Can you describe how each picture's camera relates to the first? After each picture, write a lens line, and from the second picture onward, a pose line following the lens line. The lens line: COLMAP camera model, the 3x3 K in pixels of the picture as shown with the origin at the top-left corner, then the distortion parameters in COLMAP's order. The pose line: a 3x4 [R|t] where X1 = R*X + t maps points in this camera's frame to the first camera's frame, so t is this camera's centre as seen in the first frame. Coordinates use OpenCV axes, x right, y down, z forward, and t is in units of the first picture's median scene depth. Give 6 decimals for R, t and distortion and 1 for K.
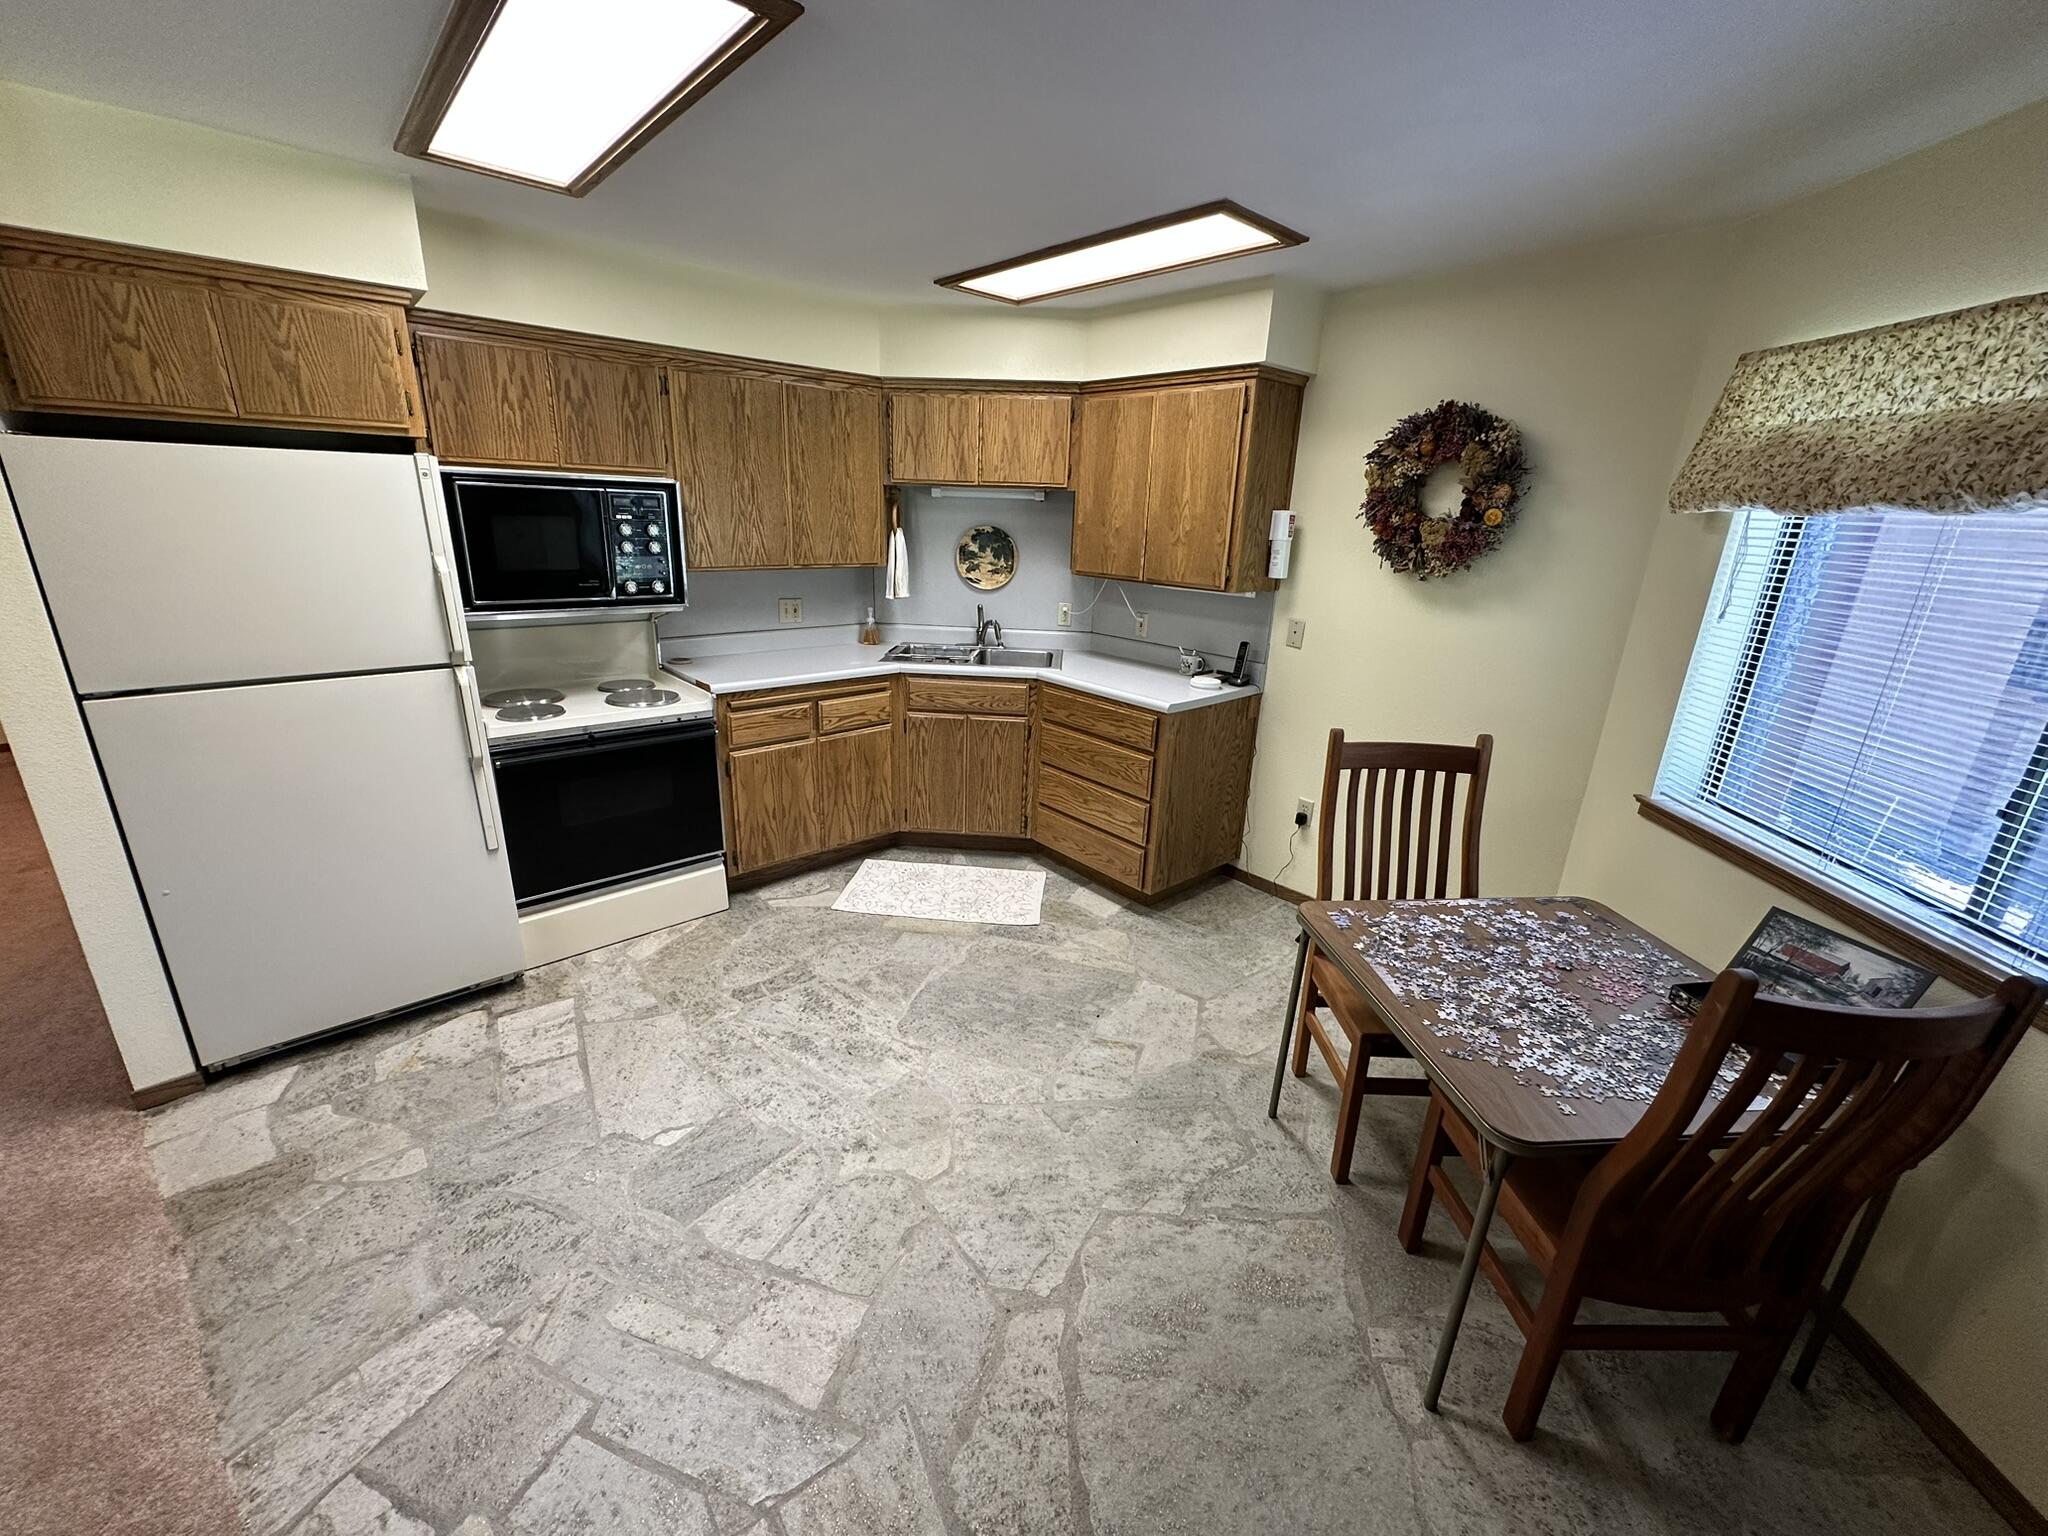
lens RADIAL K [[817.2, 0, 1020.7], [0, 817.2, 766.4], [0, 0, 1]] dist [-0.001437, 0.000416]
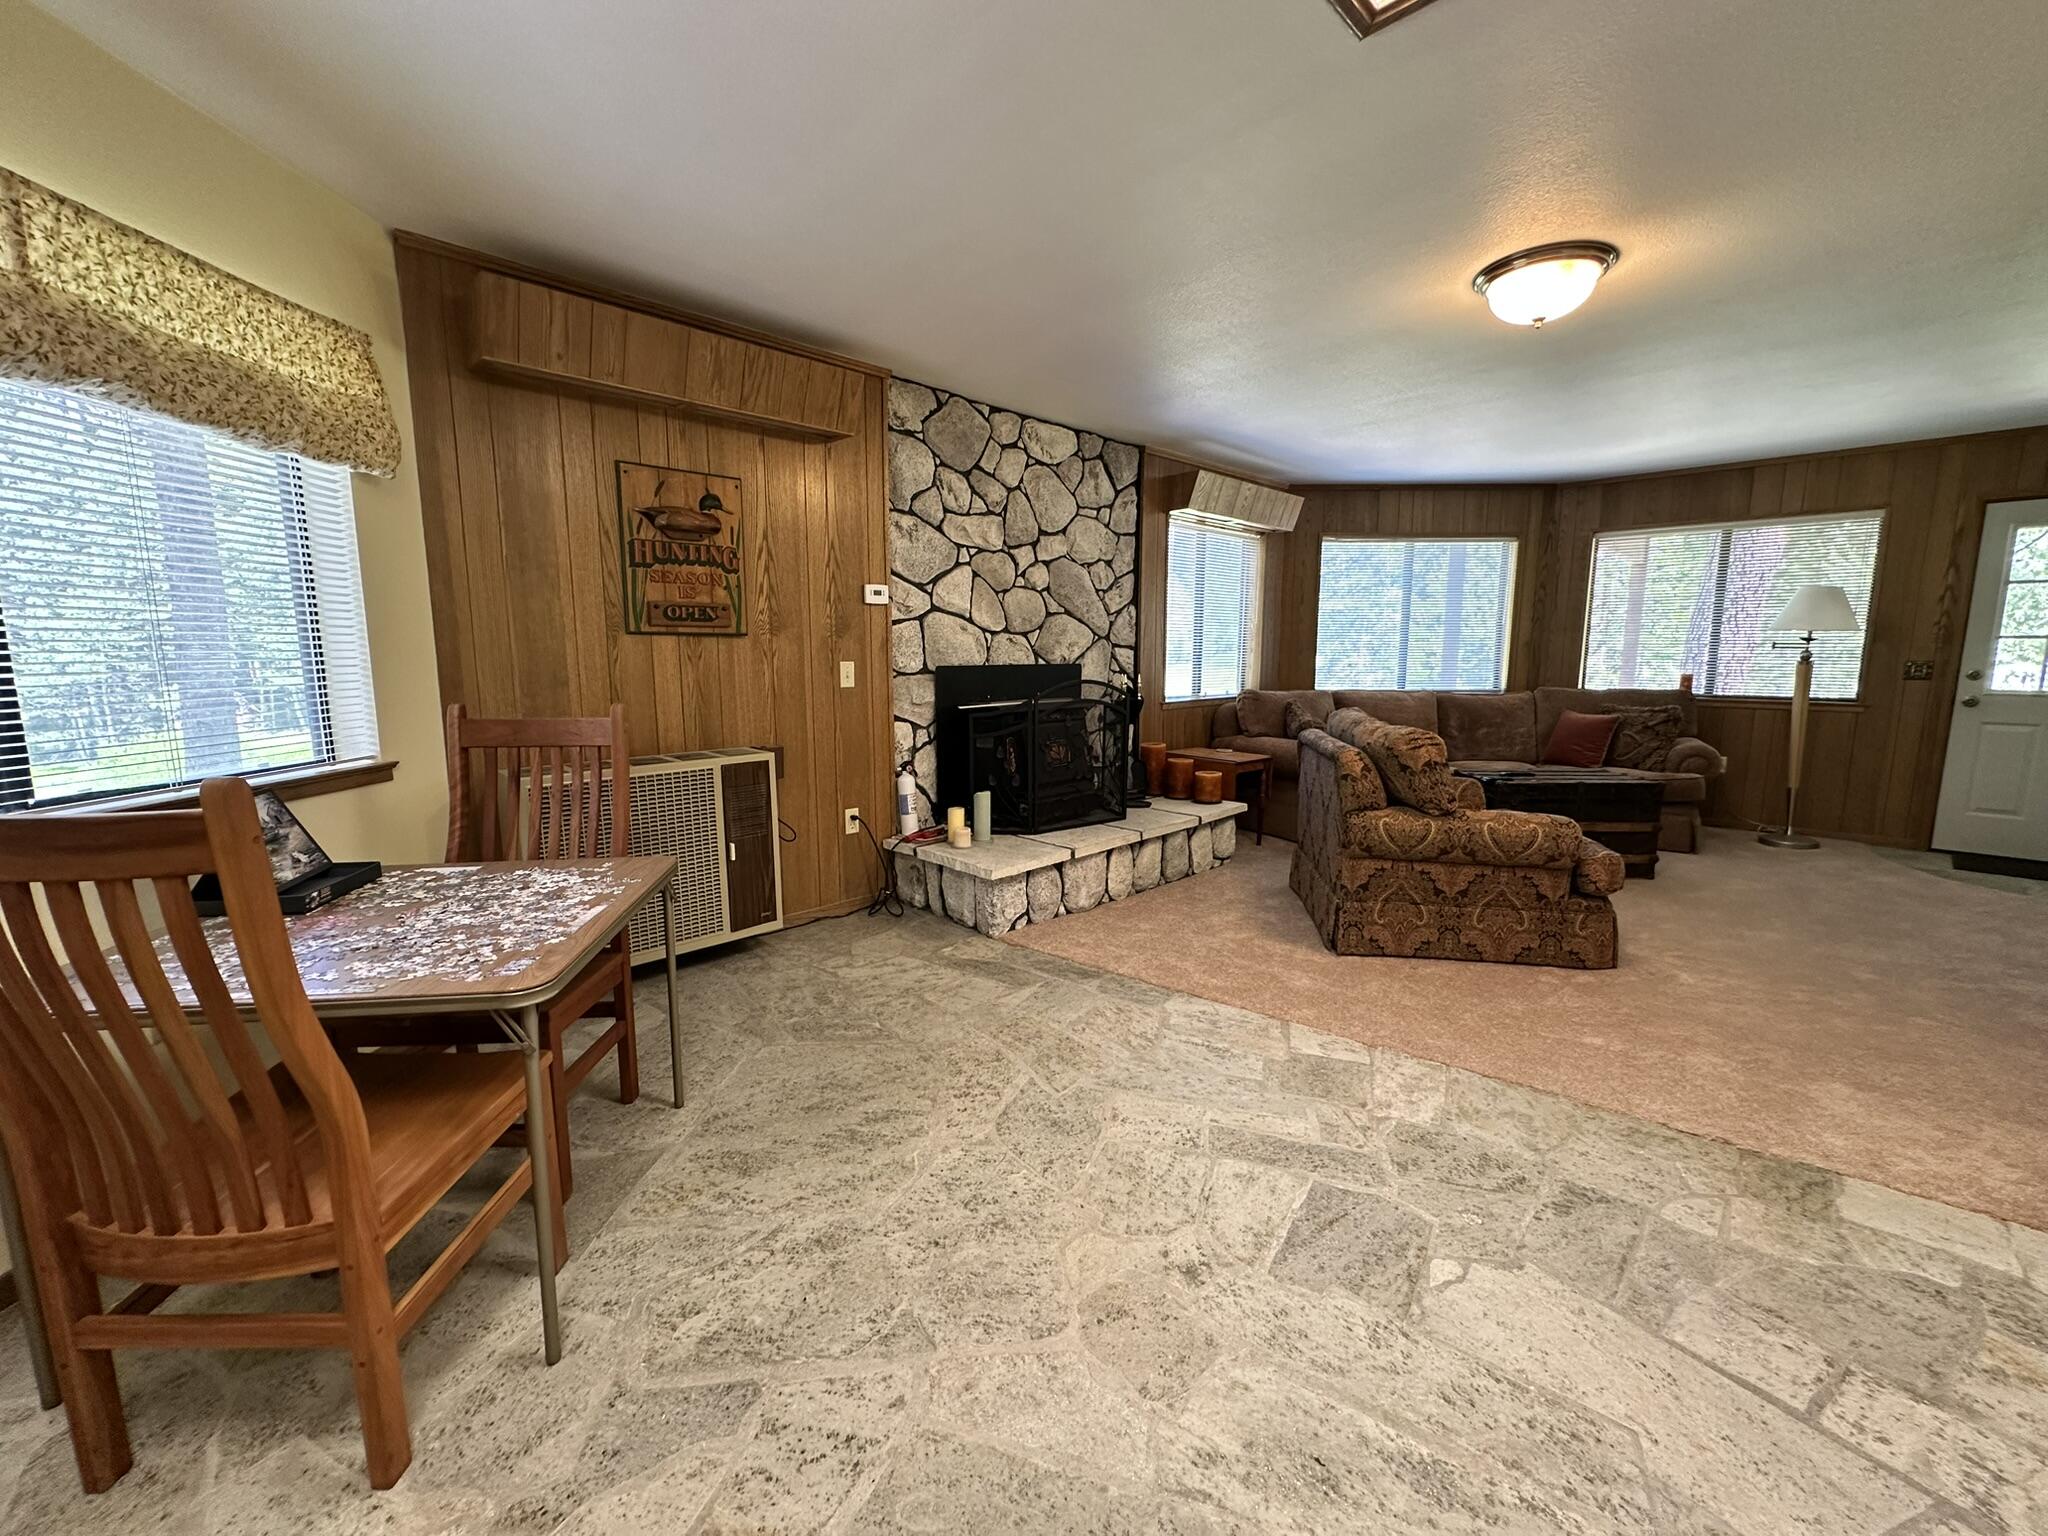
lens RADIAL K [[817.2, 0, 1020.7], [0, 817.2, 766.4], [0, 0, 1]] dist [-0.001437, 0.000416]
pose [[-0.998429, -0.032343, -0.045747, 0.004114], [-0.049213, 0.896521, 0.440259, -0.192080], [0.026774, 0.441819, -0.896705, 1.048267]]
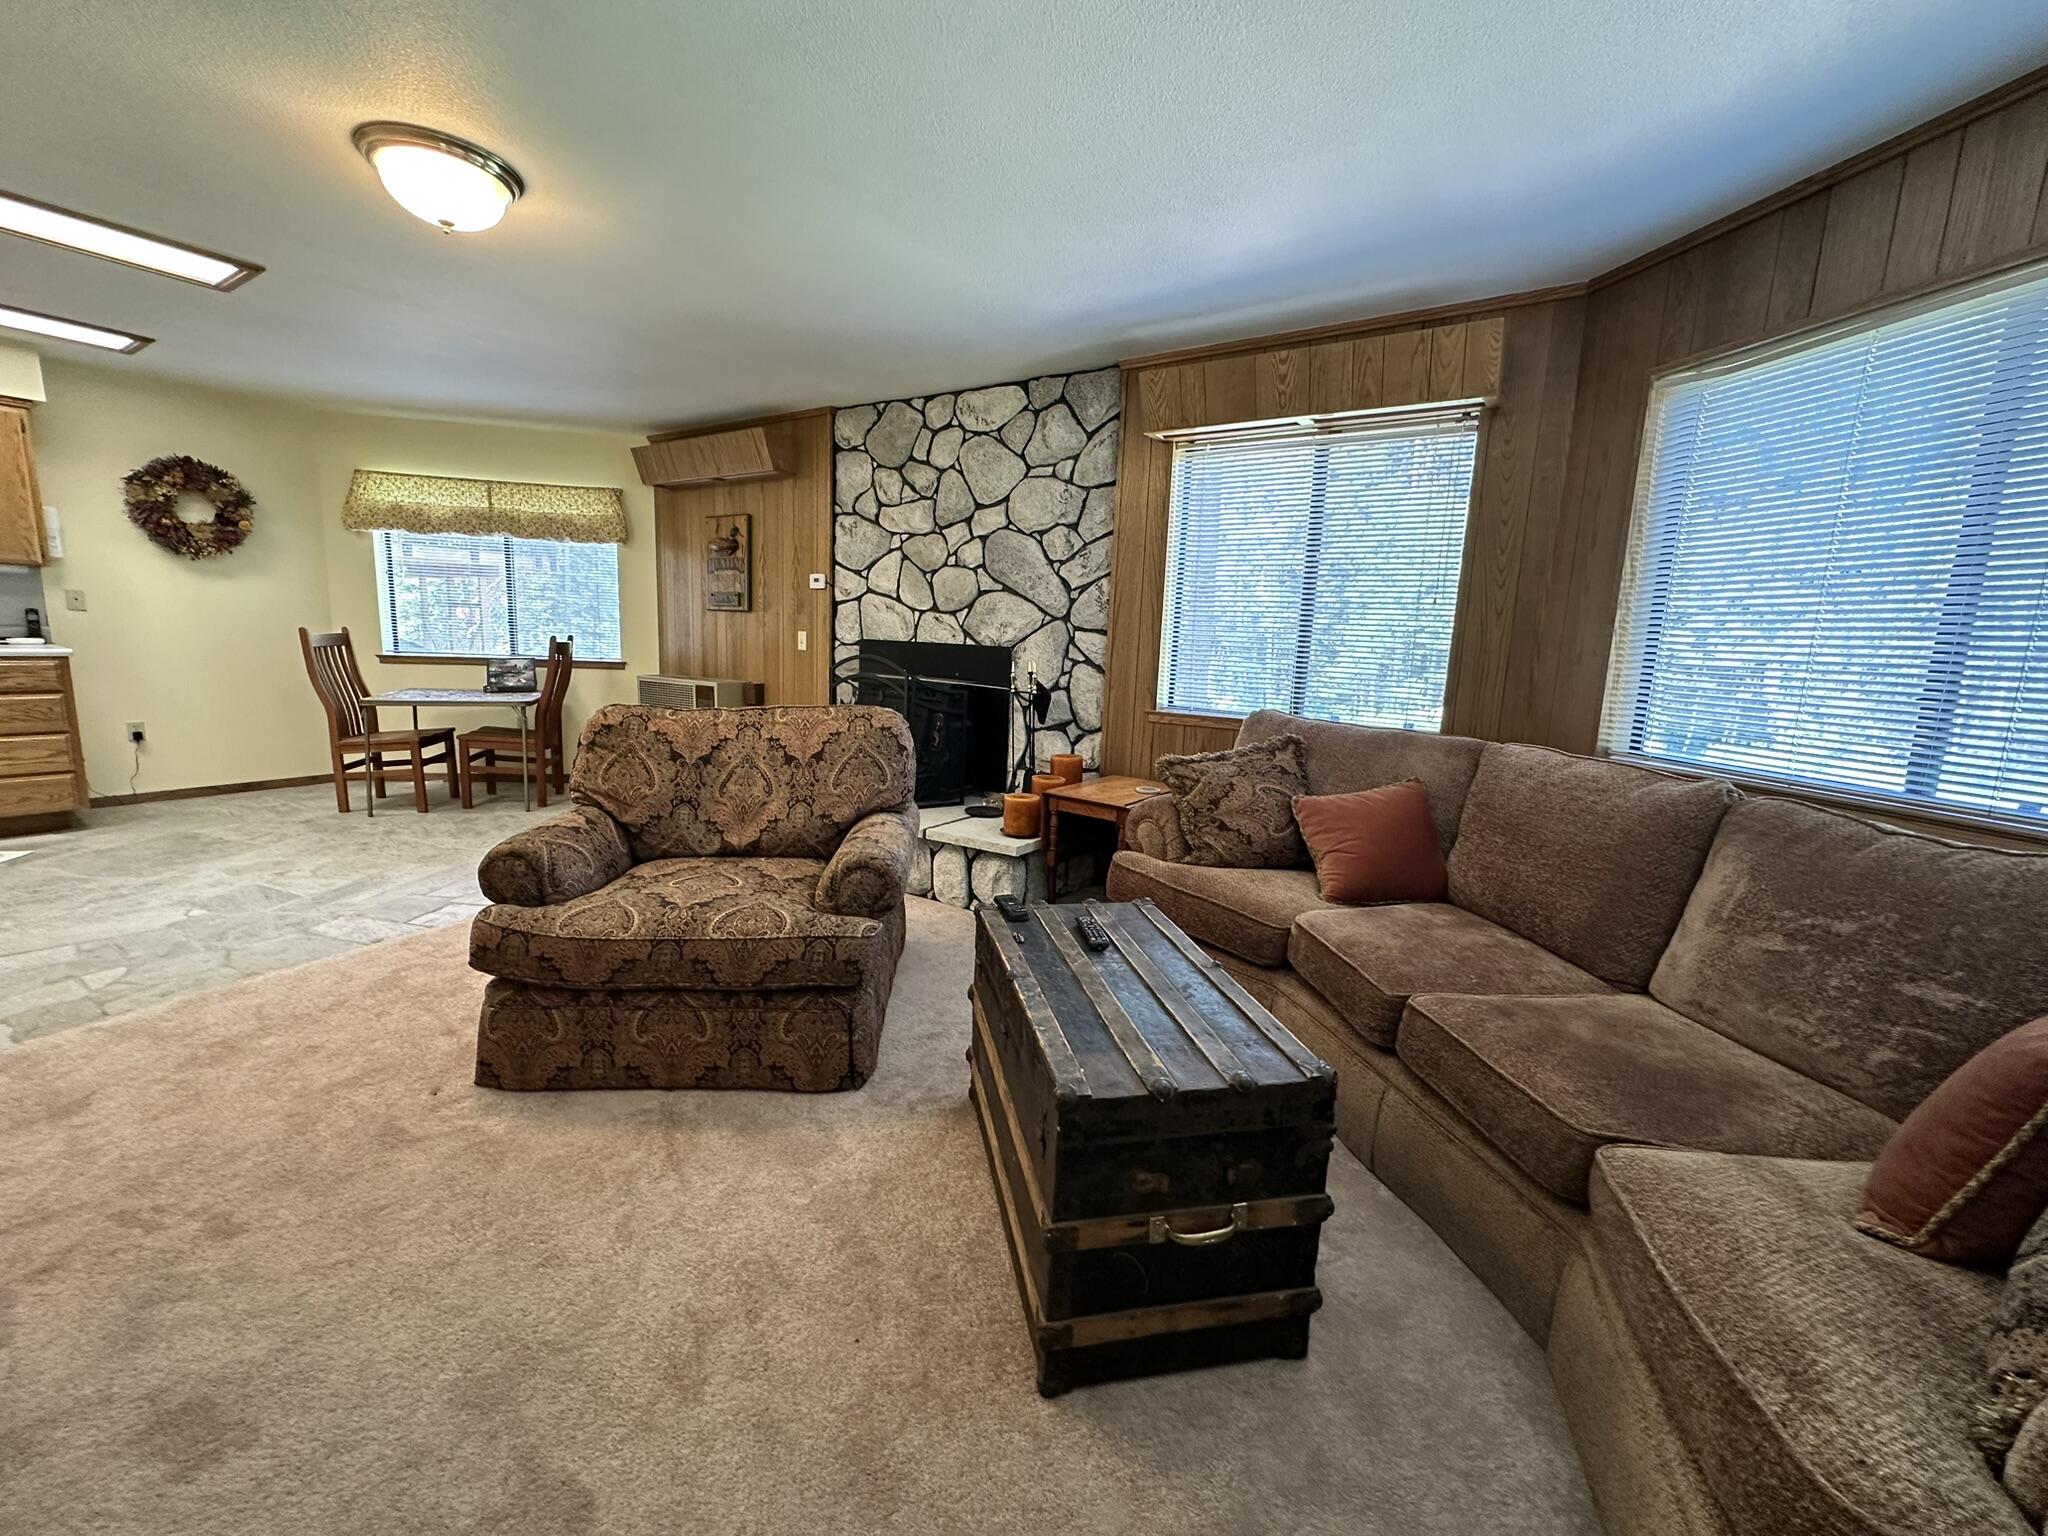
lens RADIAL K [[817.2, 0, 1020.7], [0, 817.2, 766.4], [0, 0, 1]] dist [-0.001437, 0.000416]
pose [[-0.244354, -0.200926, 0.948641, -1.525317], [0.250410, 0.932039, 0.261912, 0.143011], [-0.936795, 0.301549, -0.177434, -0.141192]]
